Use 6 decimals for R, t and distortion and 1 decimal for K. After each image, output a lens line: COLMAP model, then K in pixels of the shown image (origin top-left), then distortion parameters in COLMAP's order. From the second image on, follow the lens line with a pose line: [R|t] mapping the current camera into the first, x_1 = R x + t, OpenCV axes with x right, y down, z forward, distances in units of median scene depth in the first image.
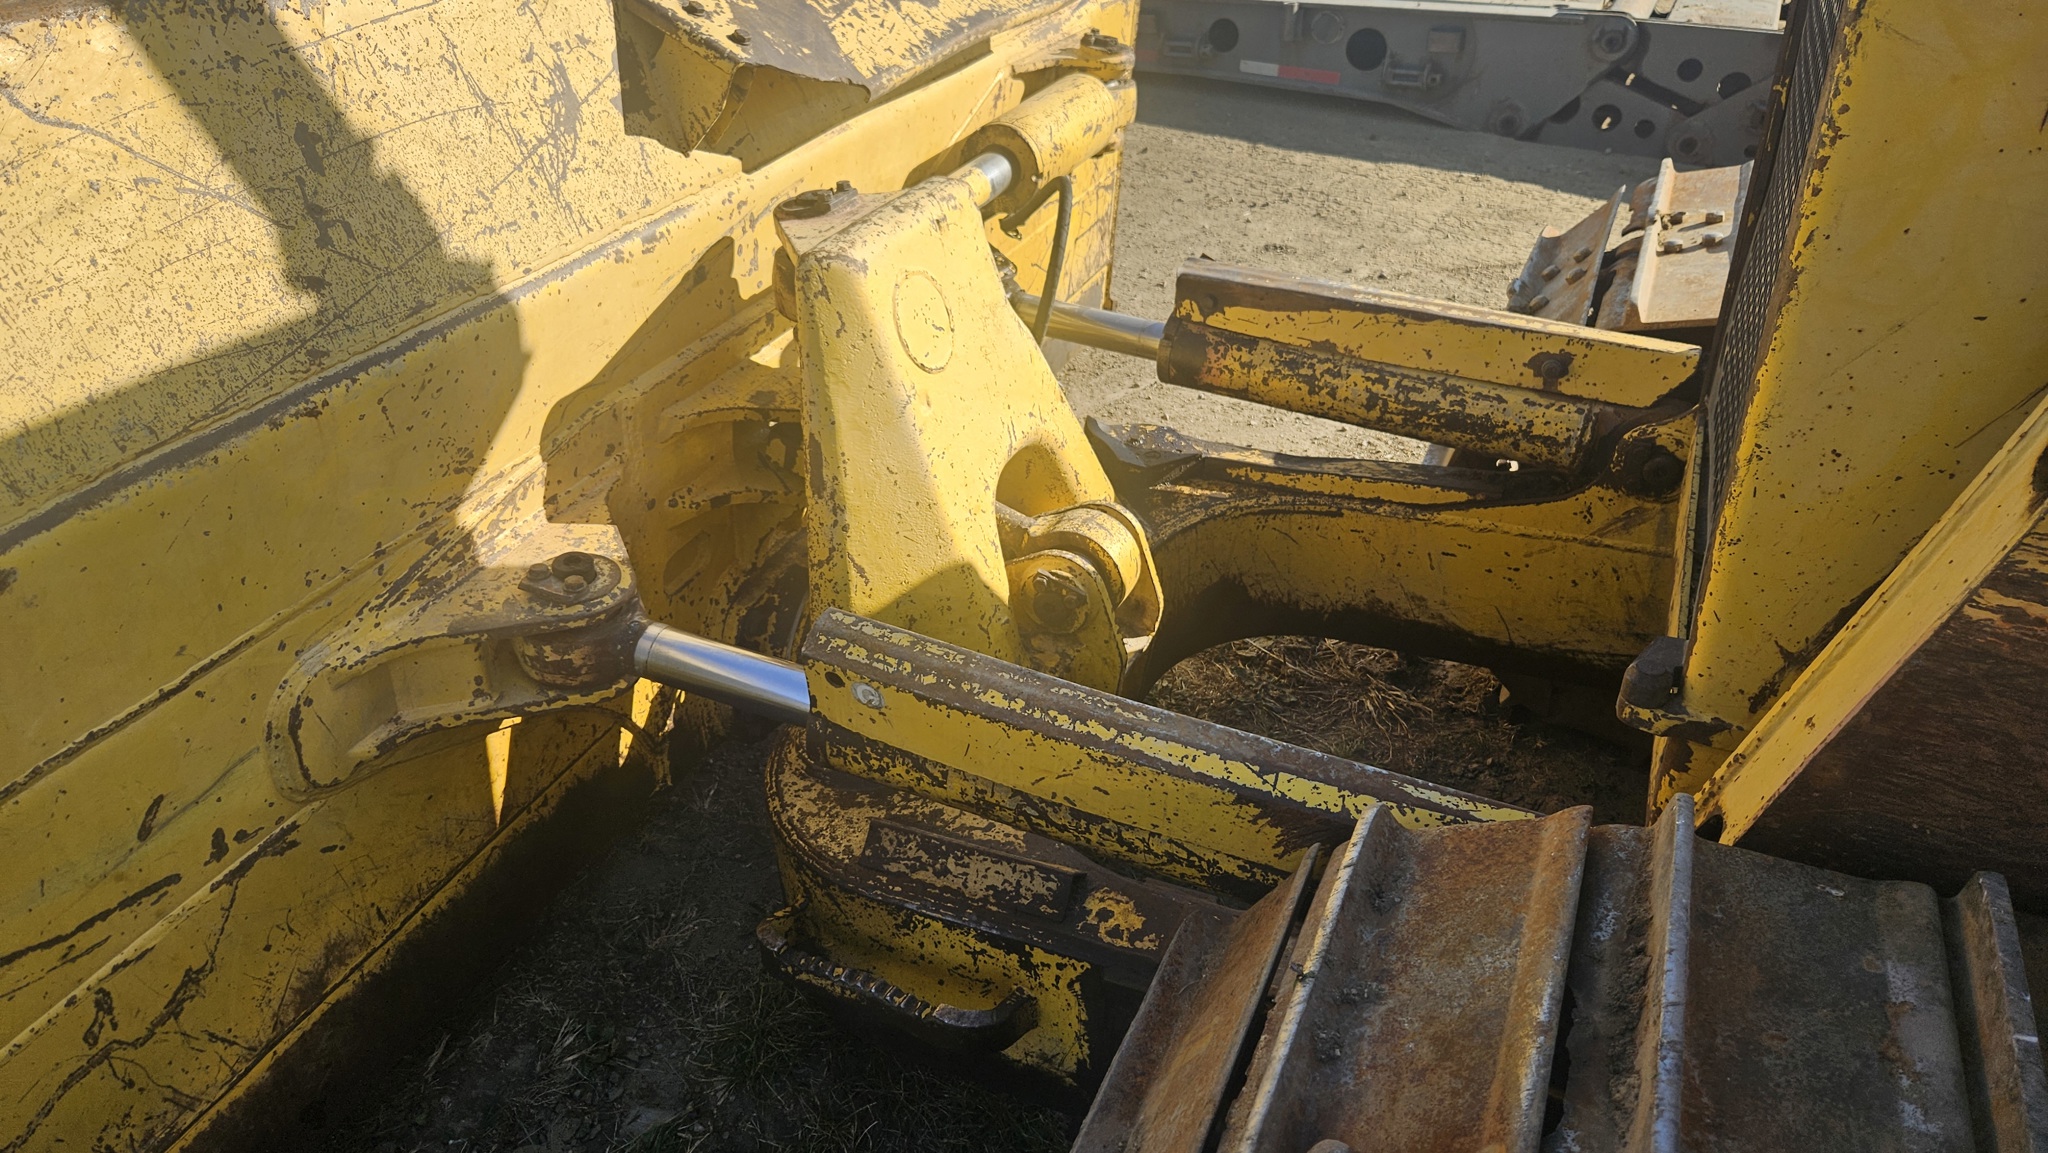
lens RADIAL K [[1364.9, 0, 1030.2], [0, 1364.9, 607.4], [0, 0, 1]] dist [0.085970, -0.084246]
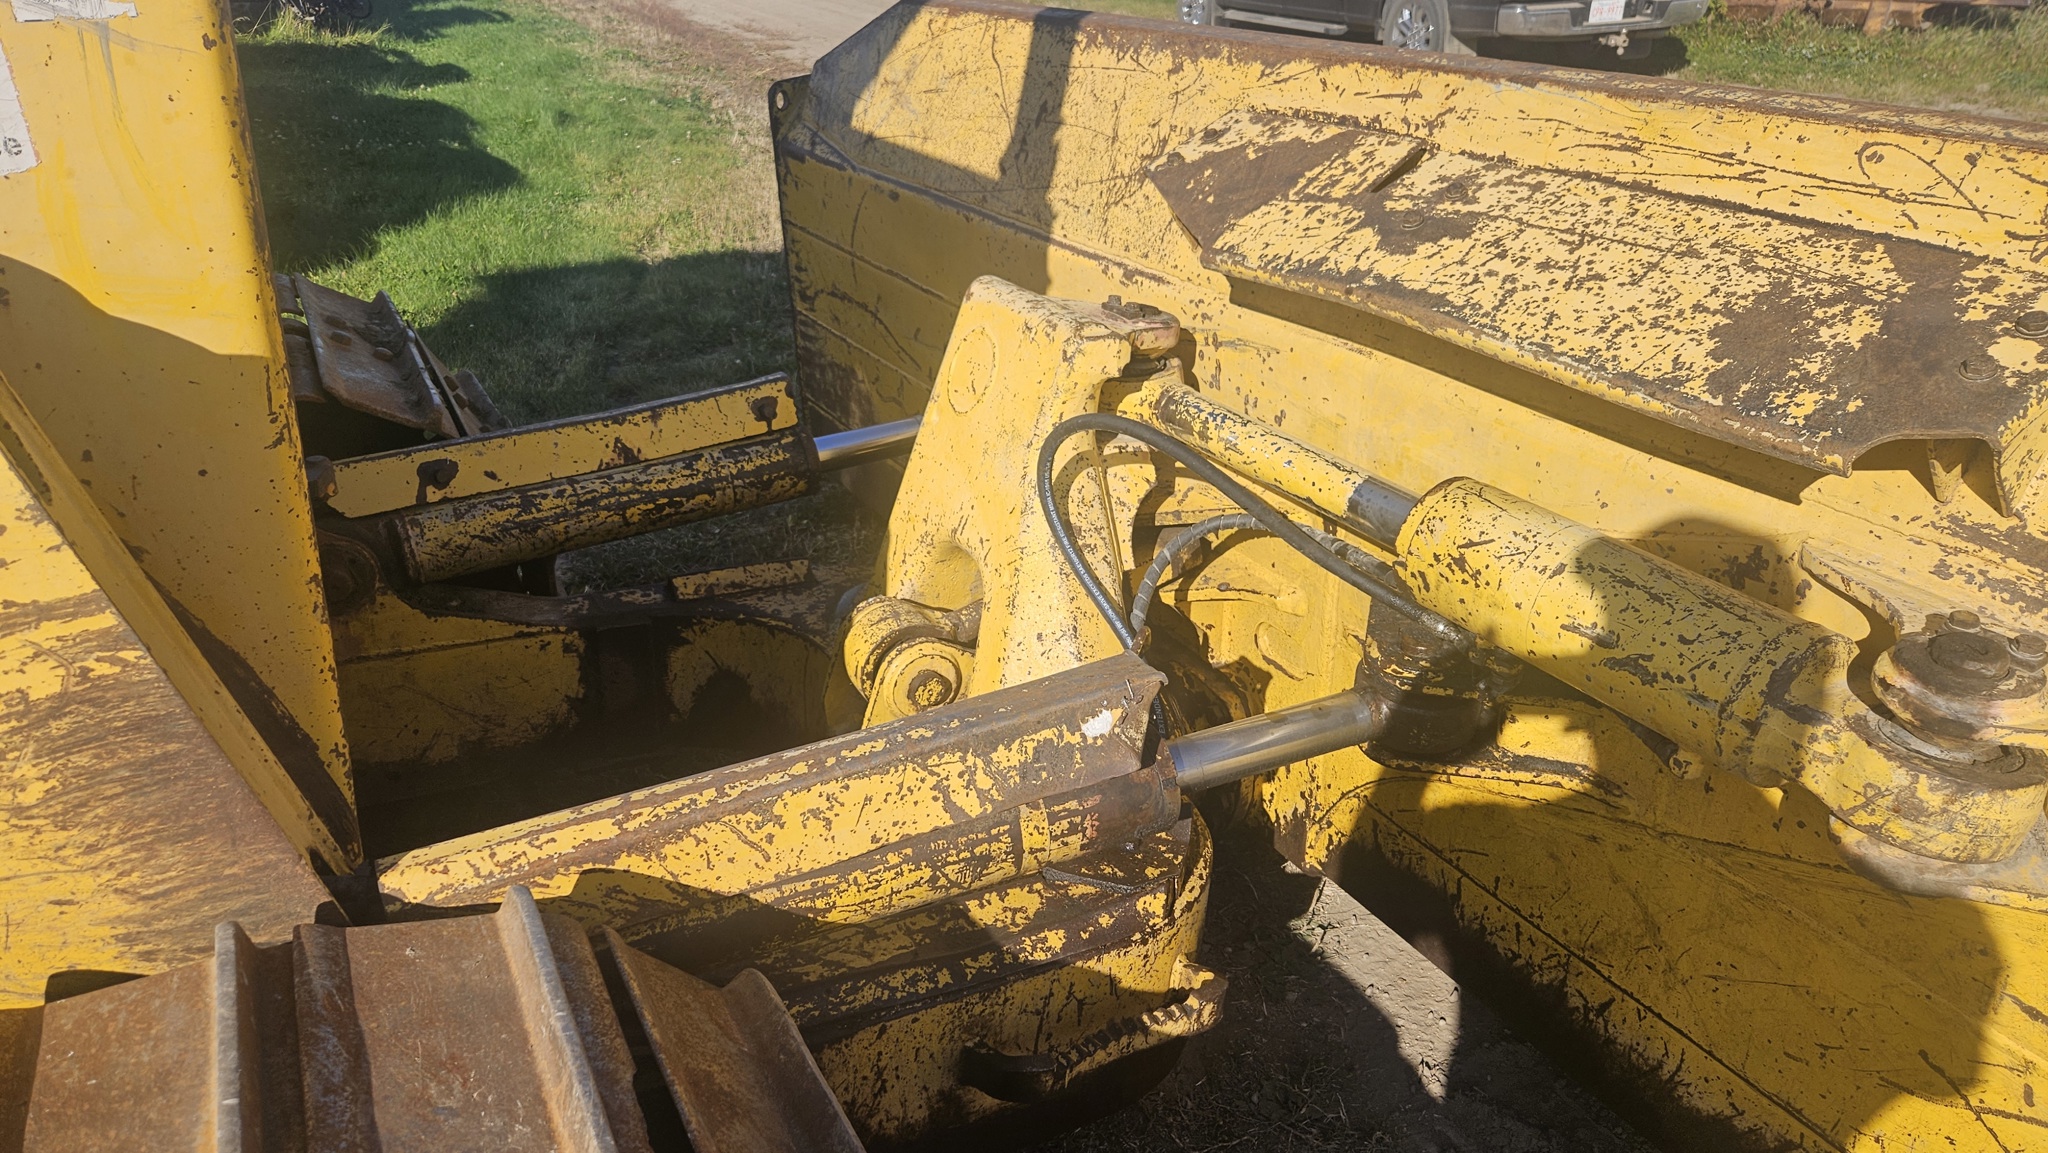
lens RADIAL K [[1375.9, 0, 1018.8], [0, 1375.9, 581.6], [0, 0, 1]] dist [0.087158, -0.085619]
pose [[-0.616902, 0.331500, -0.713820, 0.699406], [-0.443657, 0.602664, 0.663299, -0.801417], [0.650077, 0.725882, -0.224712, 1.275671]]
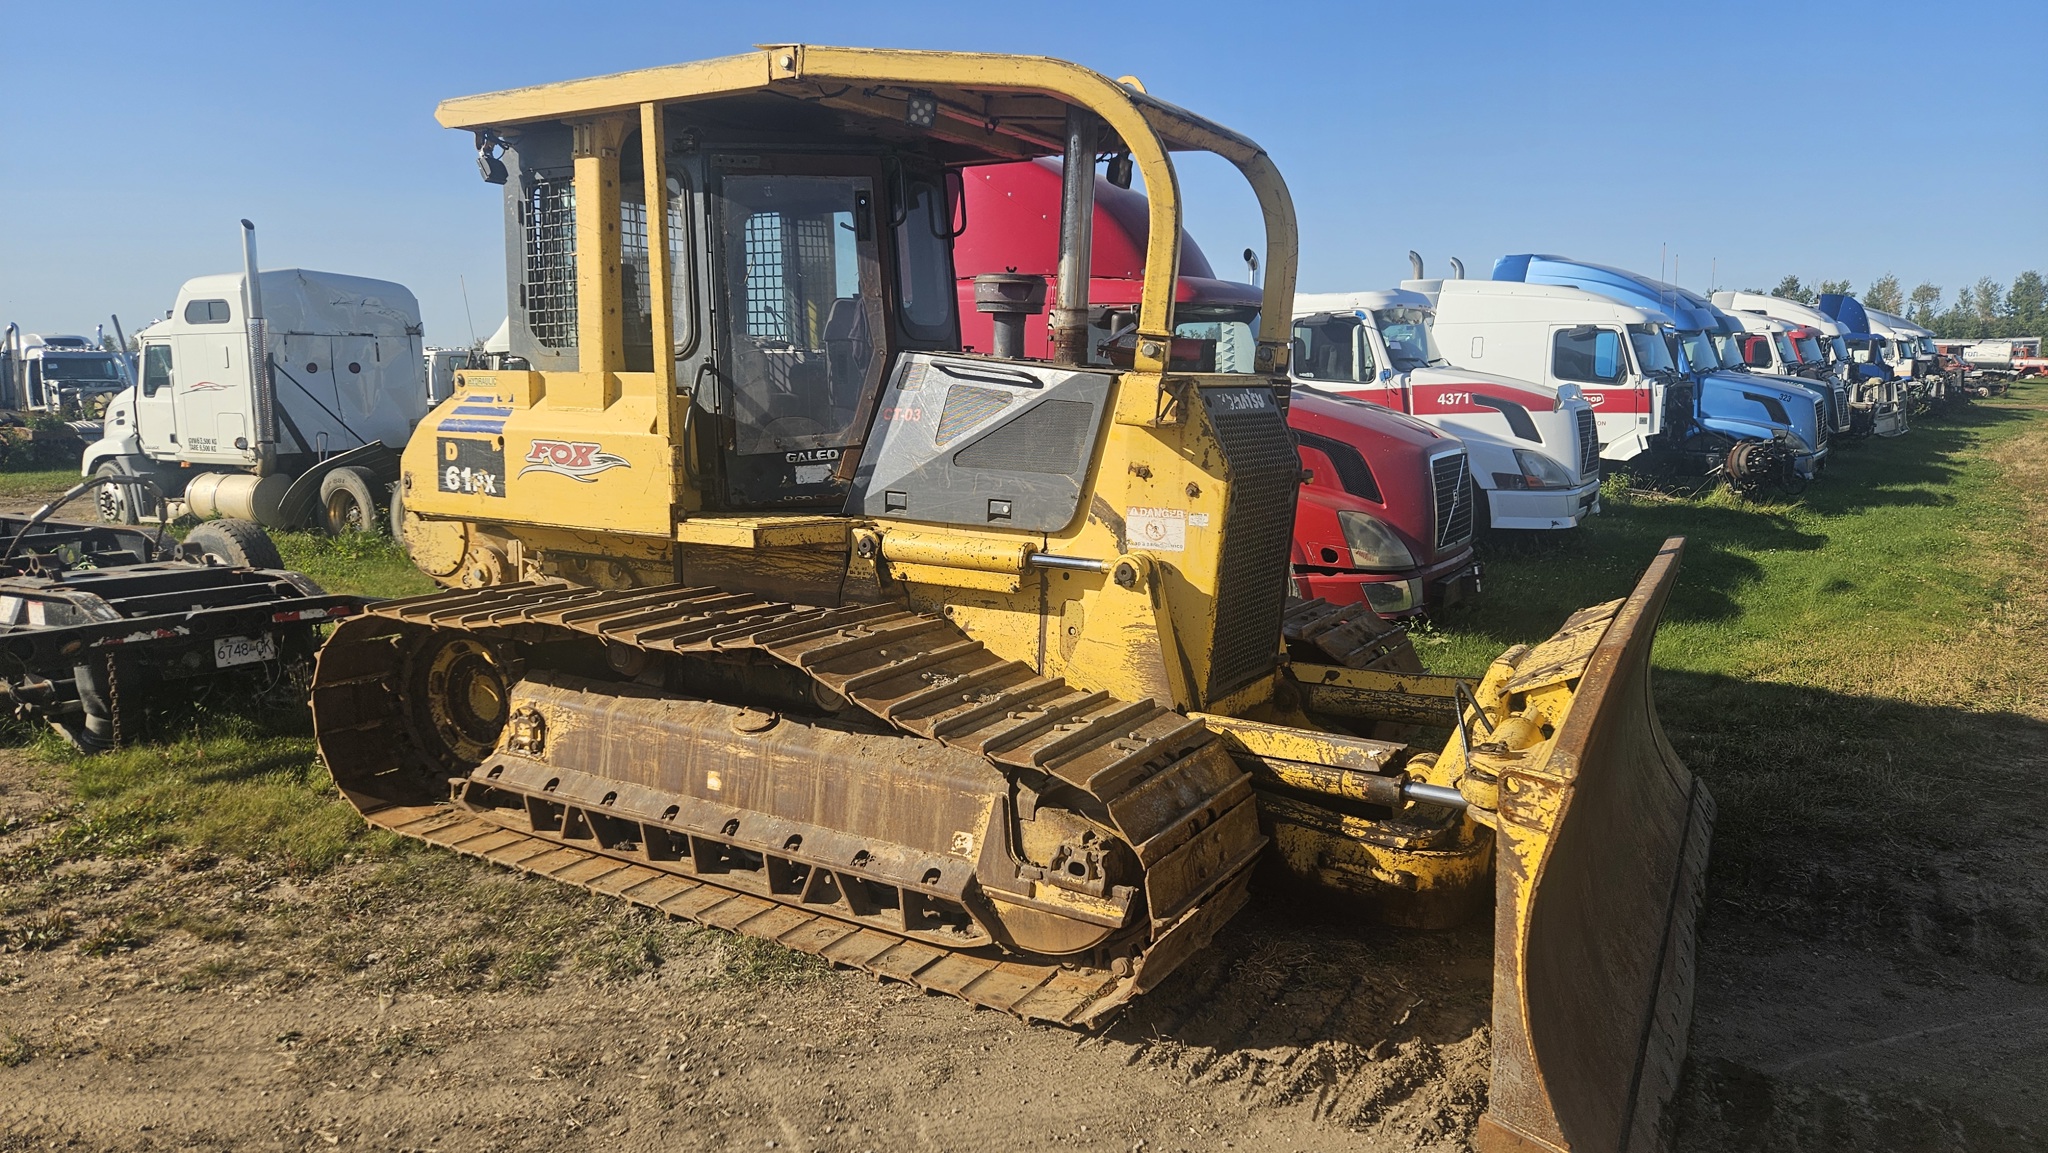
lens RADIAL K [[1364.9, 0, 1030.2], [0, 1364.9, 607.4], [0, 0, 1]] dist [0.085970, -0.084246]
pose [[-0.992982, -0.048764, 0.107747, 0.513203], [0.039829, 0.719943, 0.692890, -2.085496], [-0.111360, 0.692318, -0.712948, 2.727889]]
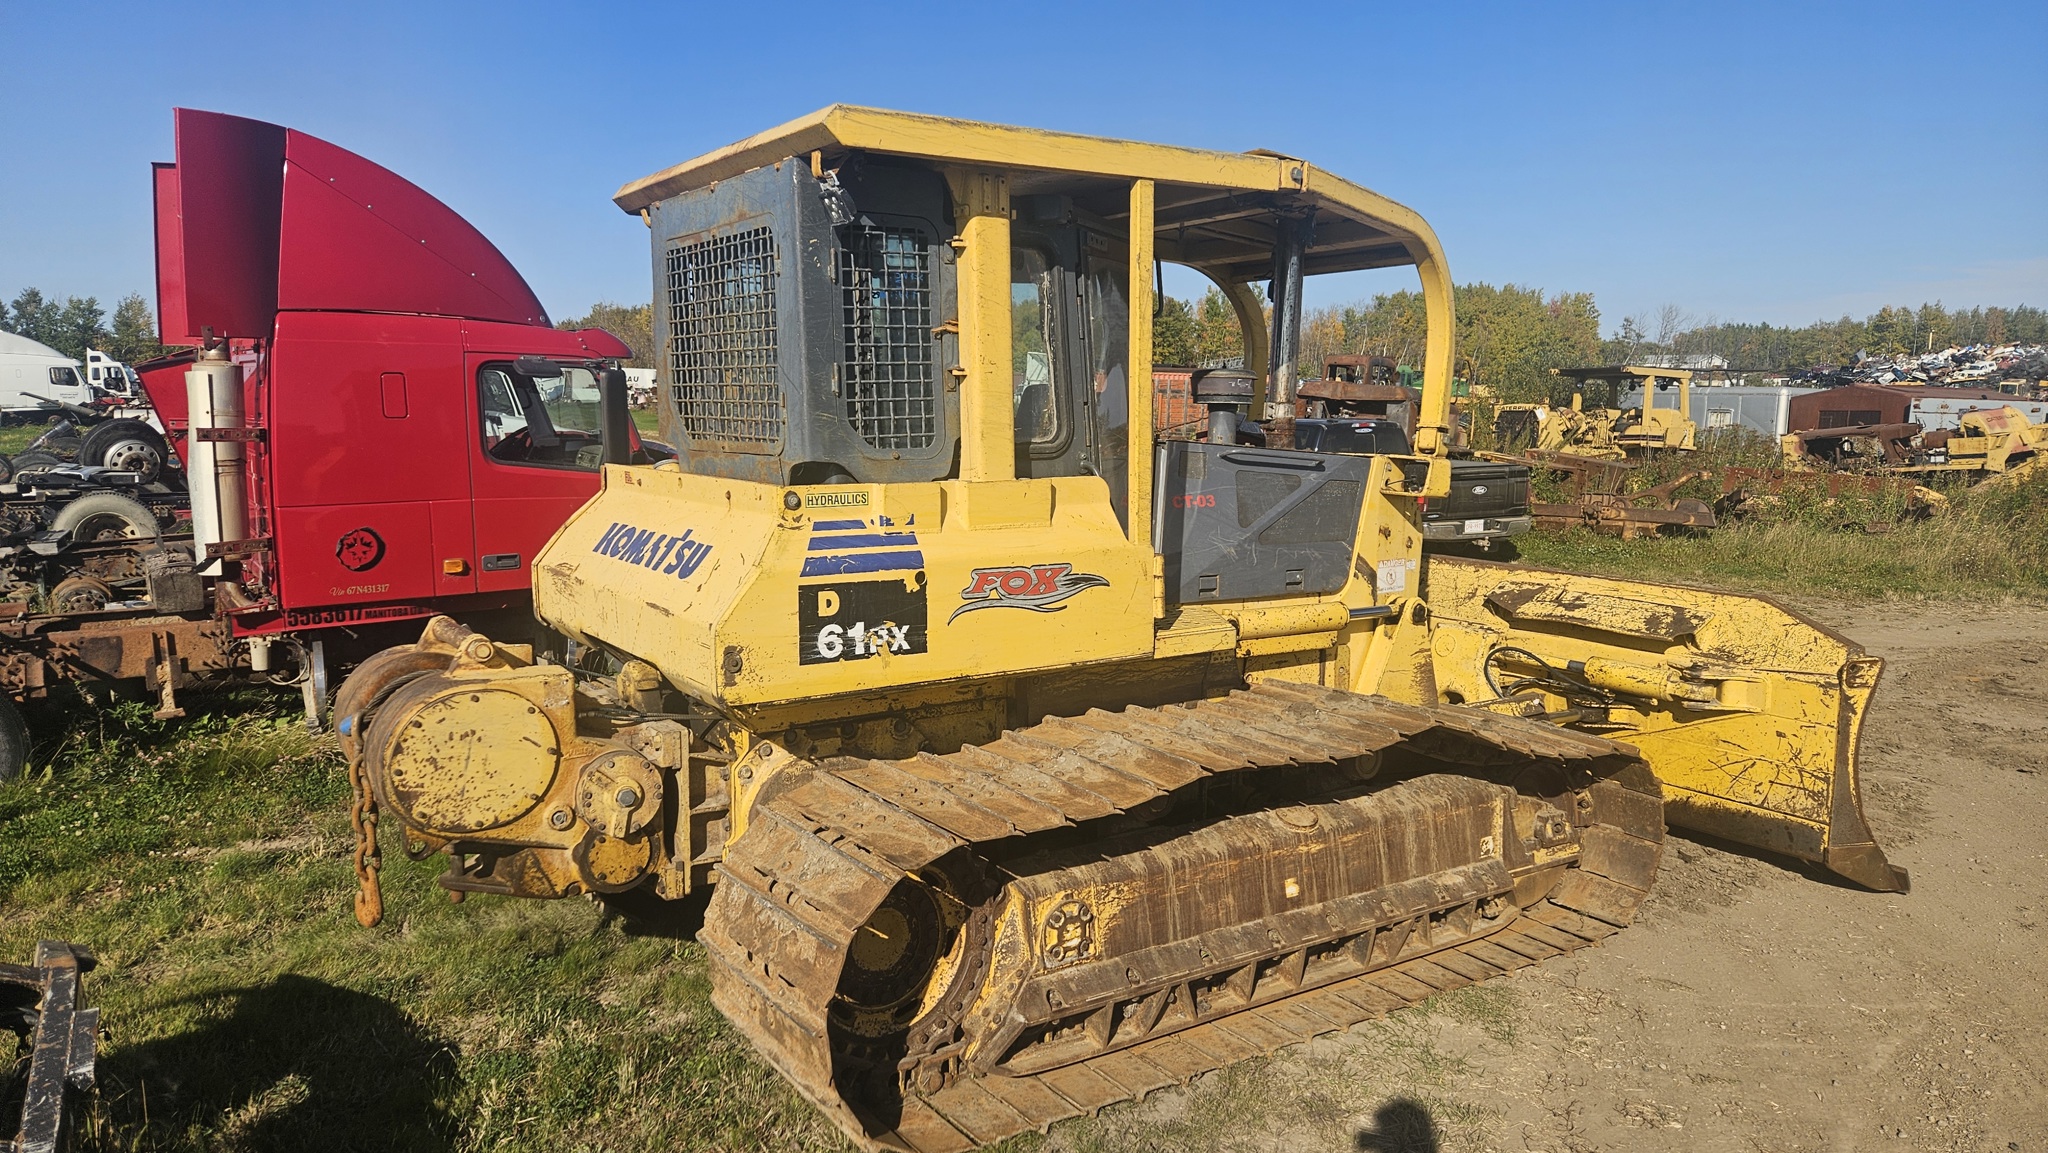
lens RADIAL K [[1375.9, 0, 1018.8], [0, 1375.9, 581.6], [0, 0, 1]] dist [0.087158, -0.085619]
pose [[-0.523162, 0.084942, -0.847989, 3.801065], [-0.494555, 0.780085, 0.383253, -1.231900], [0.694058, 0.619881, -0.366103, 1.386883]]
